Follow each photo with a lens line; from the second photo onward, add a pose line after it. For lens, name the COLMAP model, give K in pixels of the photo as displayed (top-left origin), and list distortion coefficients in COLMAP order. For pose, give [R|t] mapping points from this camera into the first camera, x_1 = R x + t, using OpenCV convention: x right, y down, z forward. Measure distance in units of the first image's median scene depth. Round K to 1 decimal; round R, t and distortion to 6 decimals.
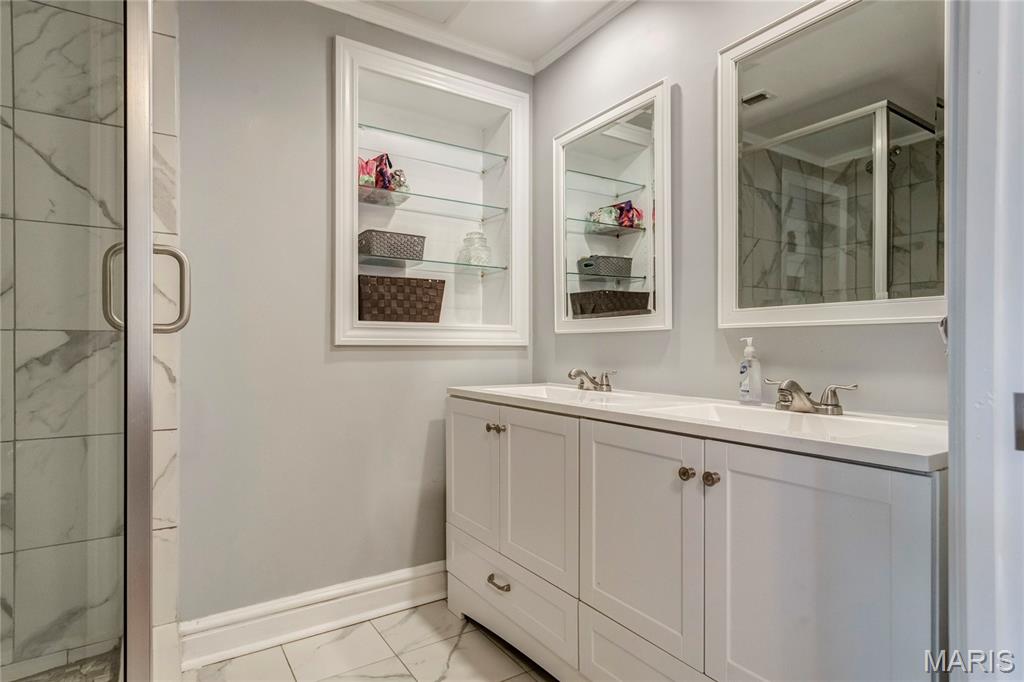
lens RADIAL K [[557.4, 0, 536.2], [0, 557.4, 348.4], [0, 0, 1]] dist [0.015634, -0.007138]
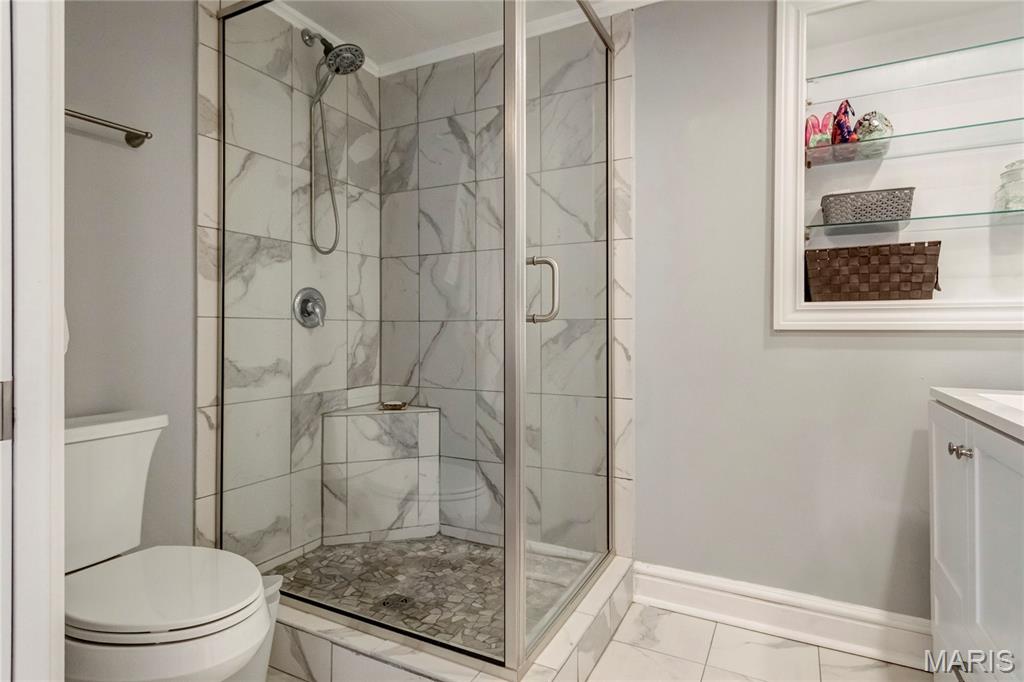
lens RADIAL K [[557.4, 0, 506.6], [0, 557.4, 334.5], [0, 0, 1]] dist [0.015634, -0.007138]
pose [[0.457037, 0.006102, -0.889427, 0.248865], [-0.003588, 0.999981, 0.005017, -0.000965], [0.889441, 0.000899, 0.457050, 0.169032]]
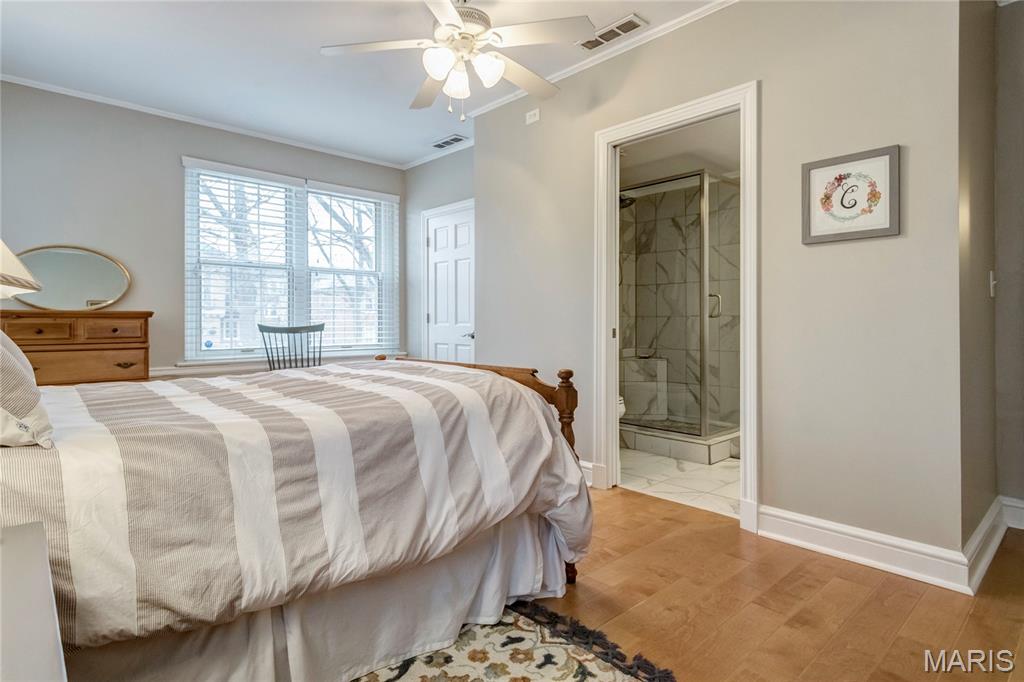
lens RADIAL K [[557.4, 0, 507.0], [0, 557.4, 331.2], [0, 0, 1]] dist [0.015634, -0.007138]
pose [[0.136990, 0.016263, -0.990439, 1.429970], [0.002274, 0.999857, 0.016733, -0.001060], [0.990570, -0.004544, 0.136933, -0.432803]]
